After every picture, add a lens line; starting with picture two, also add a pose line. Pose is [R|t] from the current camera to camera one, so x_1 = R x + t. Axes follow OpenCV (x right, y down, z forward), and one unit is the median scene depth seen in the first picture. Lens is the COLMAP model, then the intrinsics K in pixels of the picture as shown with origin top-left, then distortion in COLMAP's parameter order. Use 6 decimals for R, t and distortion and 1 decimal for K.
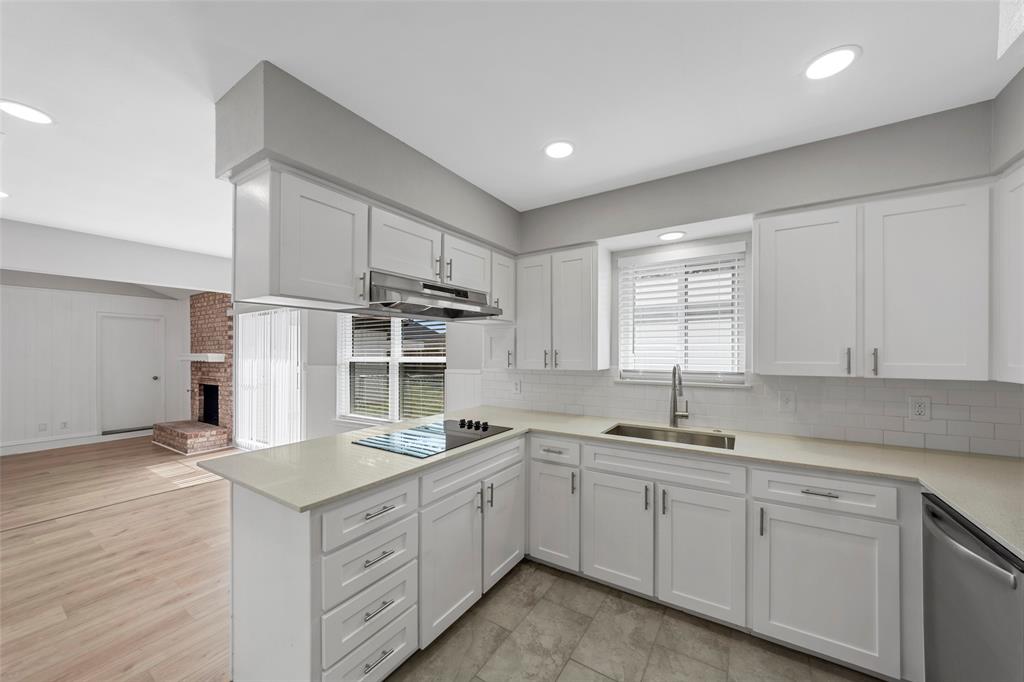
lens RADIAL K [[368.1, 0, 515.9], [0, 368.1, 353.0], [0, 0, 1]] dist [-0.002186, -0.000051]
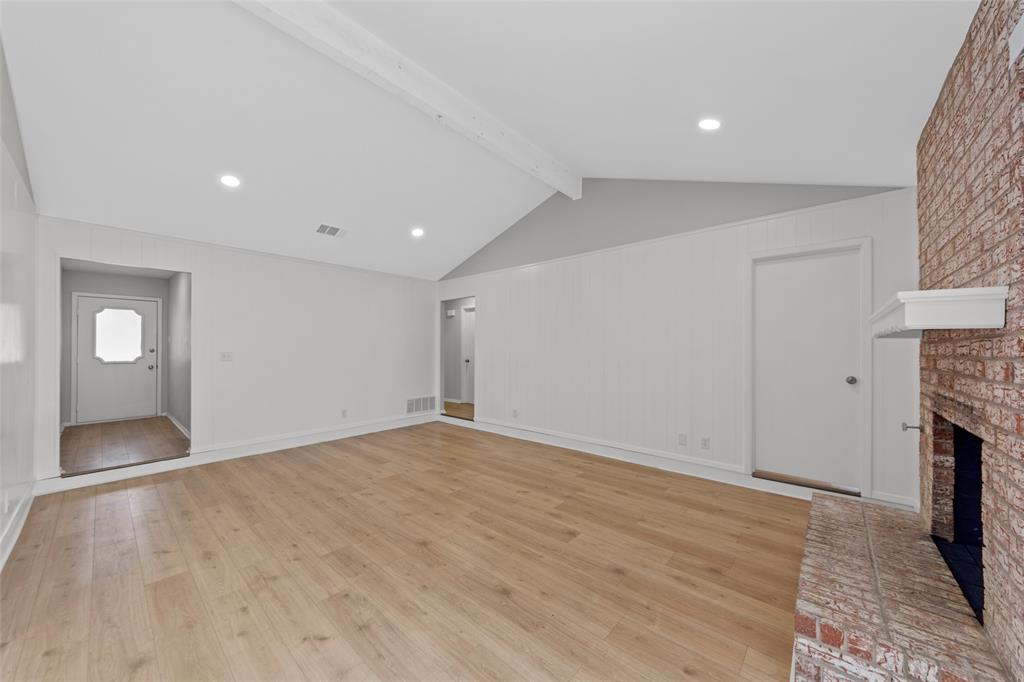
lens RADIAL K [[368.1, 0, 512.3], [0, 368.1, 345.9], [0, 0, 1]] dist [-0.002186, -0.000051]
pose [[-0.155685, -0.004418, -0.987797, -1.395869], [-0.001505, 0.999990, -0.004236, 0.085459], [0.987806, 0.000828, -0.155690, 1.928241]]
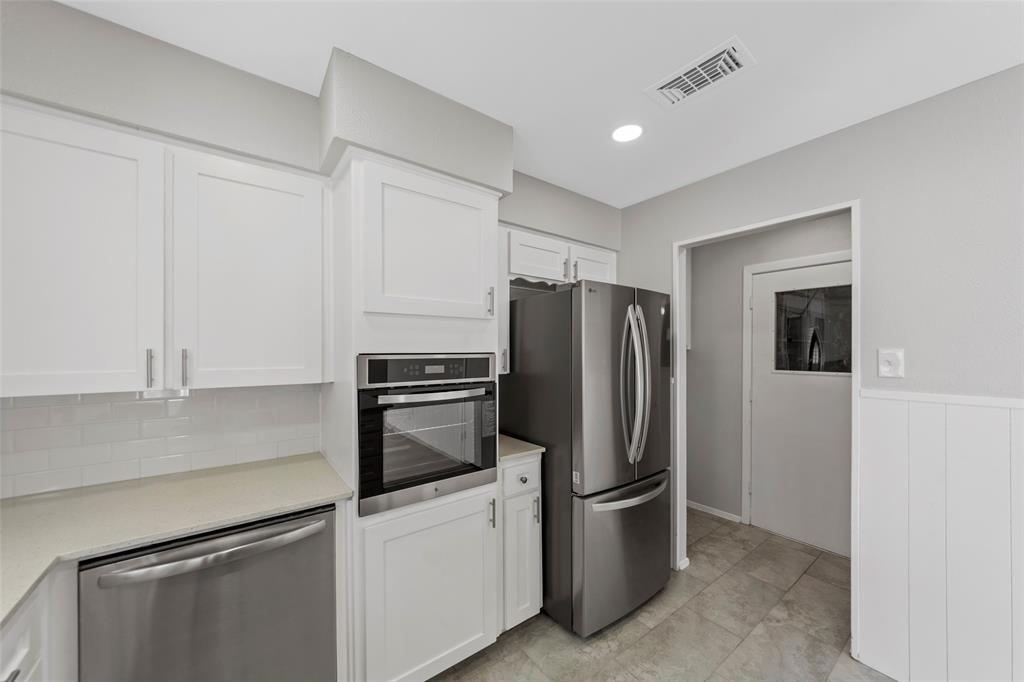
lens RADIAL K [[368.1, 0, 516.3], [0, 368.1, 350.9], [0, 0, 1]] dist [-0.002186, -0.000051]
pose [[-0.934153, 0.002979, 0.356860, 0.080584], [0.003269, 0.999995, 0.000209, -0.004289], [-0.356857, 0.001362, -0.934158, 0.776384]]
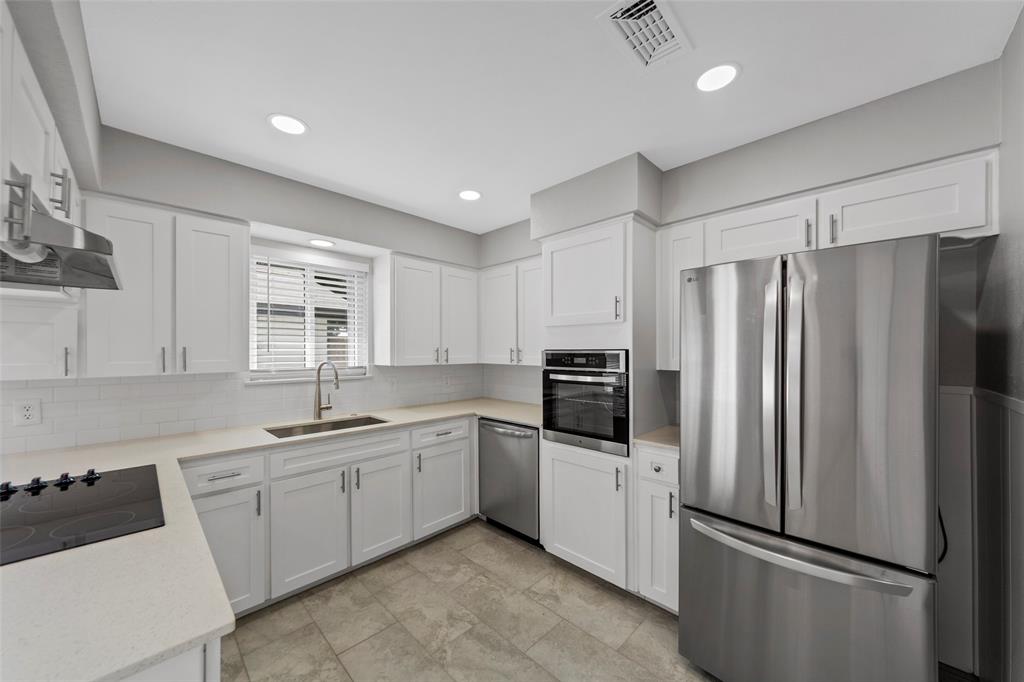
lens RADIAL K [[368.1, 0, 513.0], [0, 368.1, 349.2], [0, 0, 1]] dist [-0.002186, -0.000051]
pose [[0.211811, 0.003036, 0.977306, -0.502381], [0.003455, 0.999987, -0.003855, 0.001166], [-0.977305, 0.004193, 0.211797, 0.215840]]
